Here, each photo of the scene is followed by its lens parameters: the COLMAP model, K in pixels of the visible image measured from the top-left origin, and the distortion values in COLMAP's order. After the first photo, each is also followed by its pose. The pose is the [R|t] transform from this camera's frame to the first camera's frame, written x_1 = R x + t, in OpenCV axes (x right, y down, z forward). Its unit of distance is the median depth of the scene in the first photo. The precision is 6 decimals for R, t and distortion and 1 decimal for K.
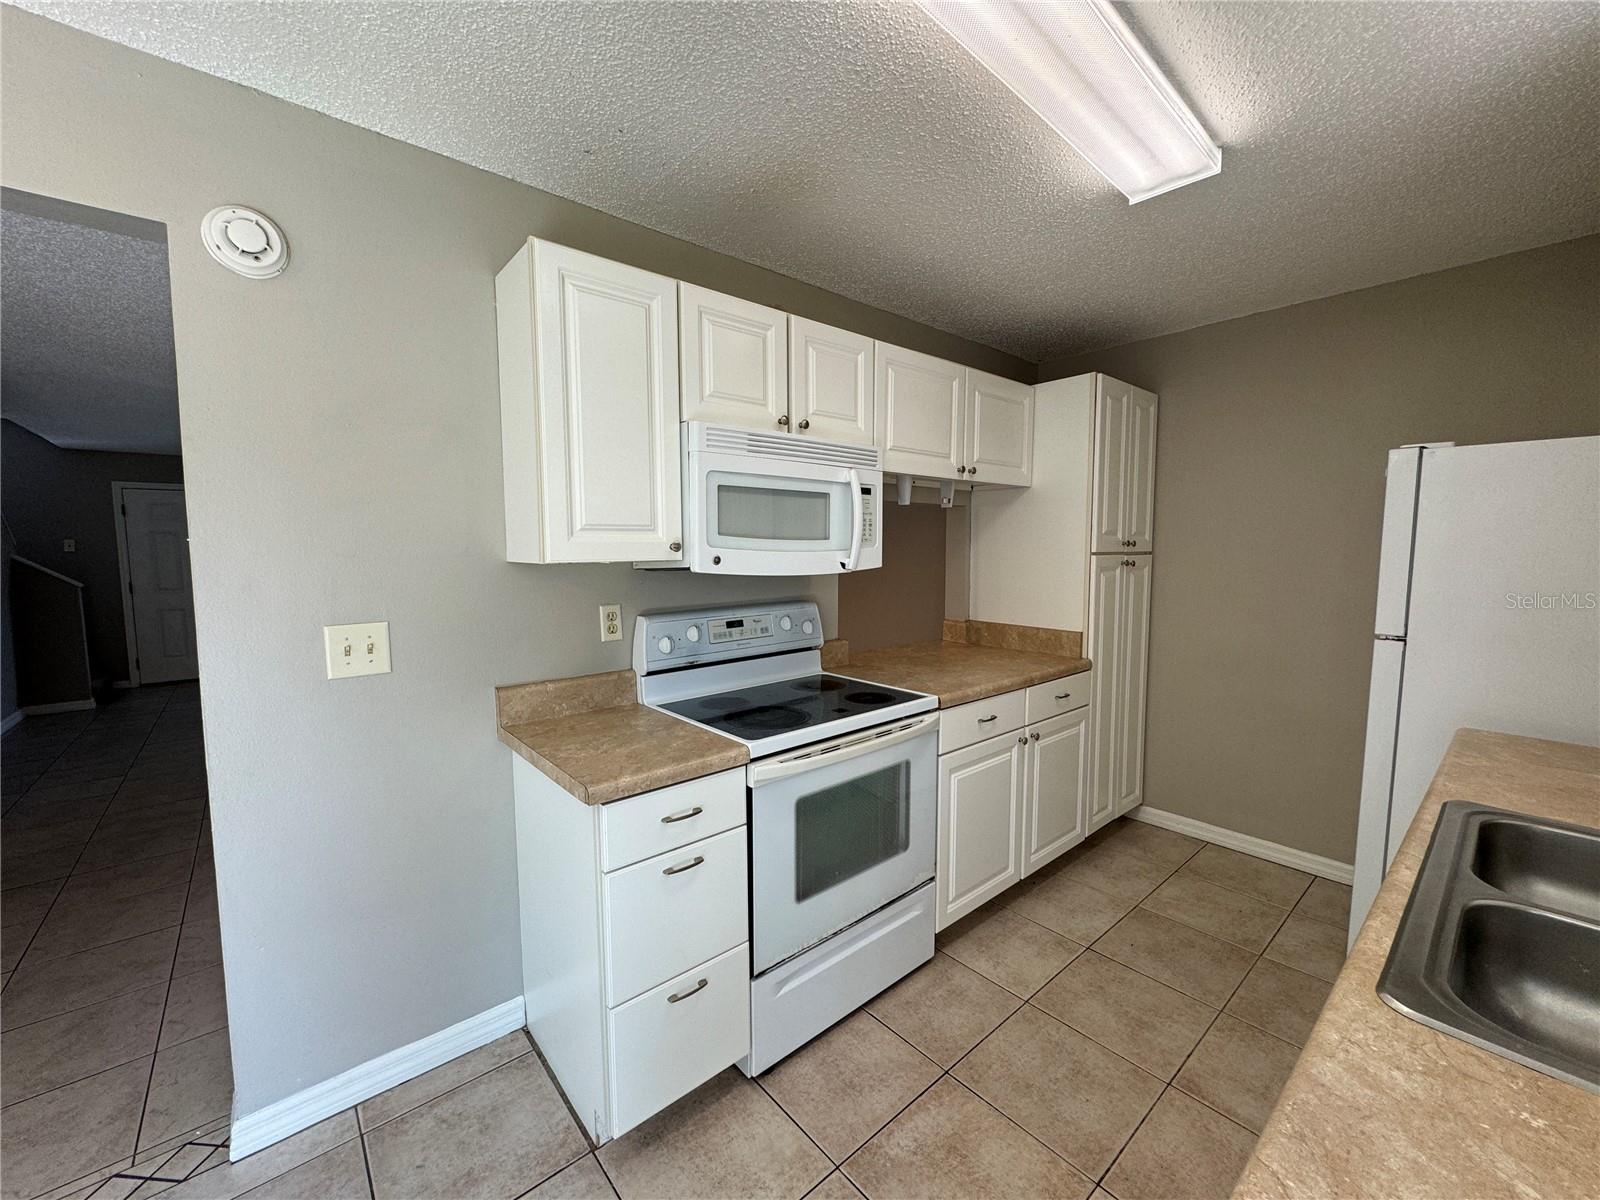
lens RADIAL K [[635.9, 0, 801.1], [0, 635.9, 596.5], [0, 0, 1]] dist [-0.001799, -0.000012]
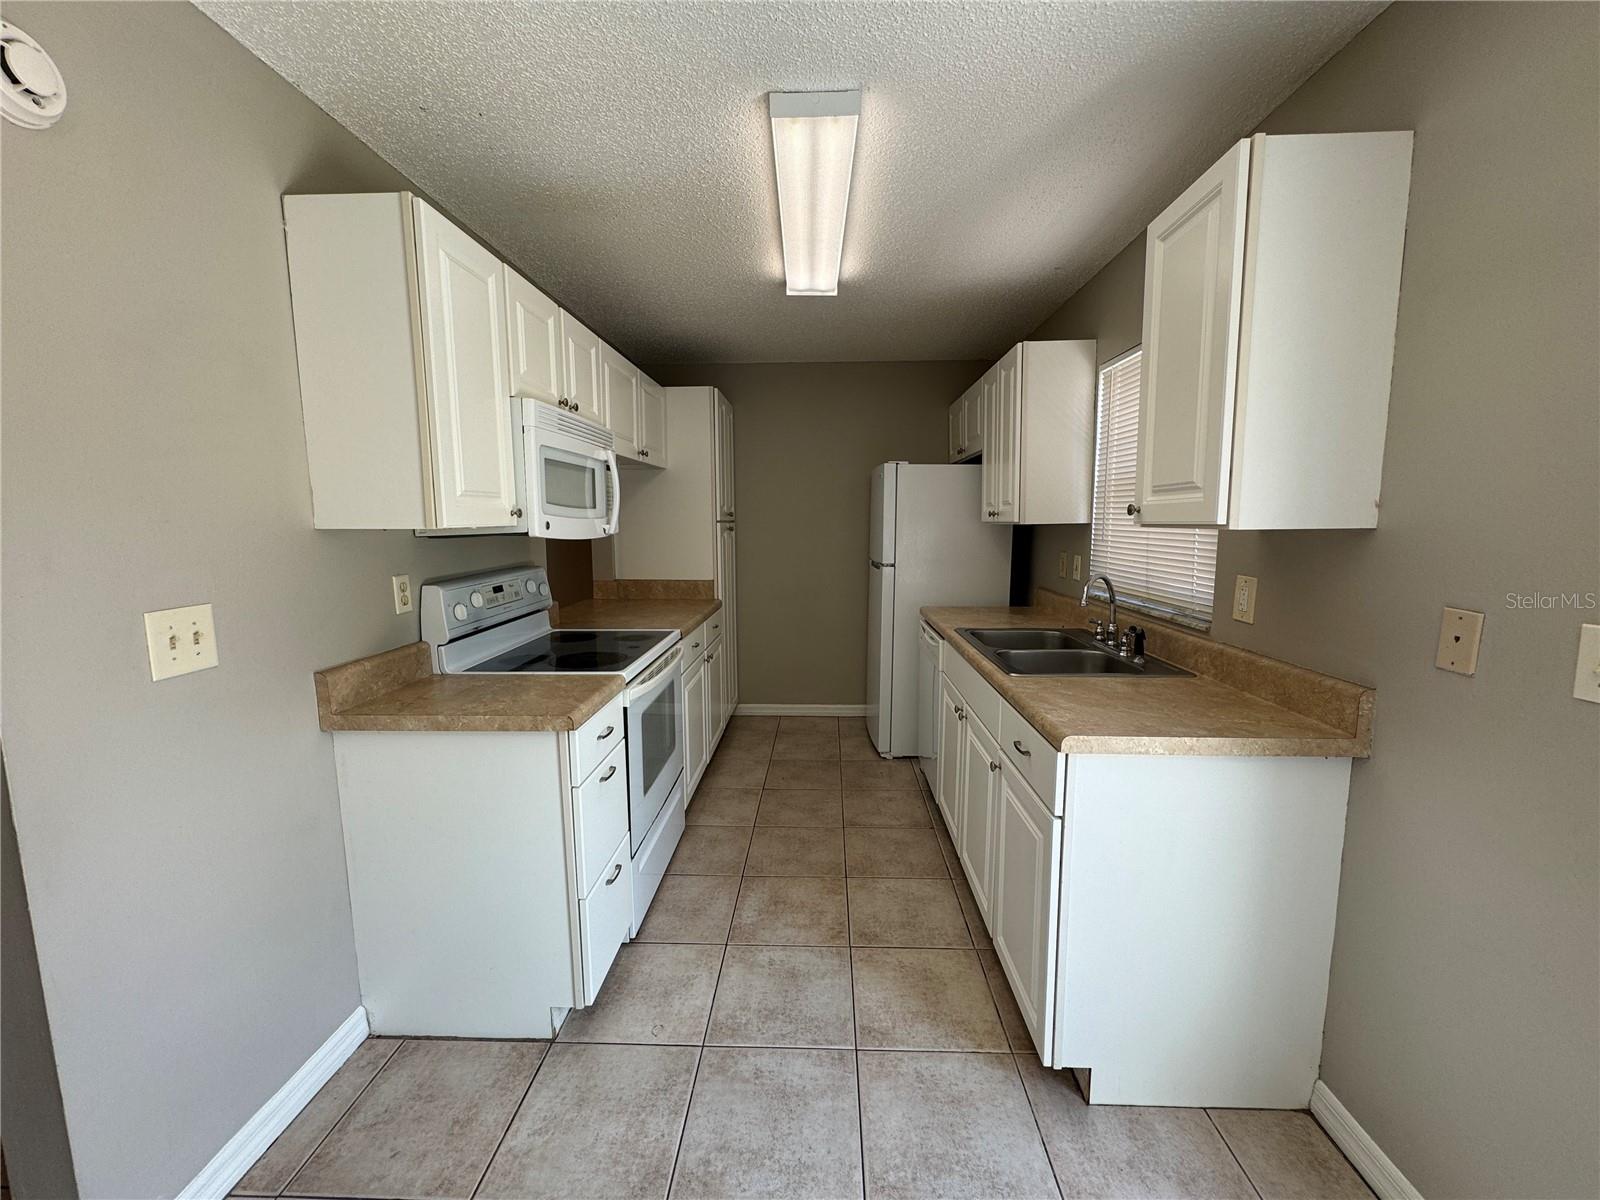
lens RADIAL K [[635.9, 0, 799.6], [0, 635.9, 594.9], [0, 0, 1]] dist [-0.001799, -0.000012]
pose [[0.681746, -0.086473, 0.726460, -0.619423], [0.058726, 0.996254, 0.063476, 0.018453], [-0.729228, -0.000613, 0.684271, -0.084665]]
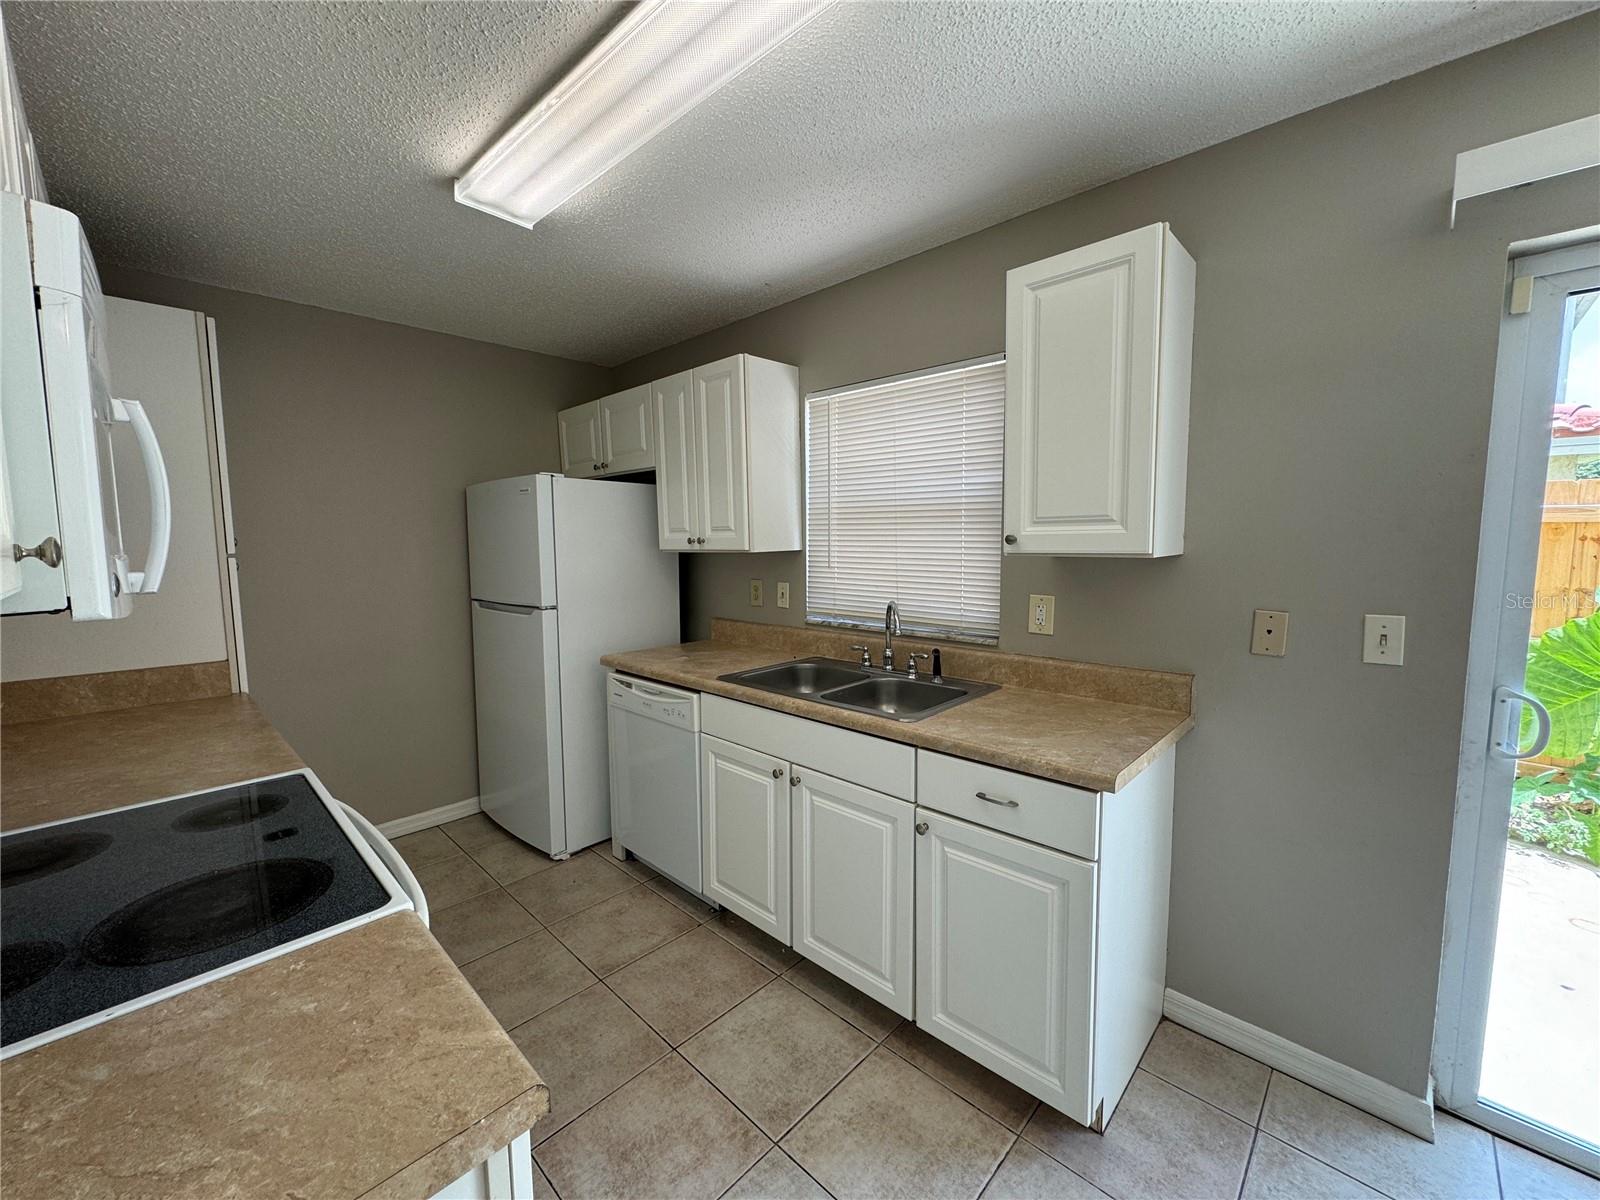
lens RADIAL K [[635.9, 0, 800.3], [0, 635.9, 597.6], [0, 0, 1]] dist [-0.001799, -0.000012]
pose [[-0.097769, -0.088676, 0.991251, -0.540342], [0.085195, 0.991620, 0.097112, -0.048291], [-0.991556, 0.093945, -0.089395, 0.577269]]
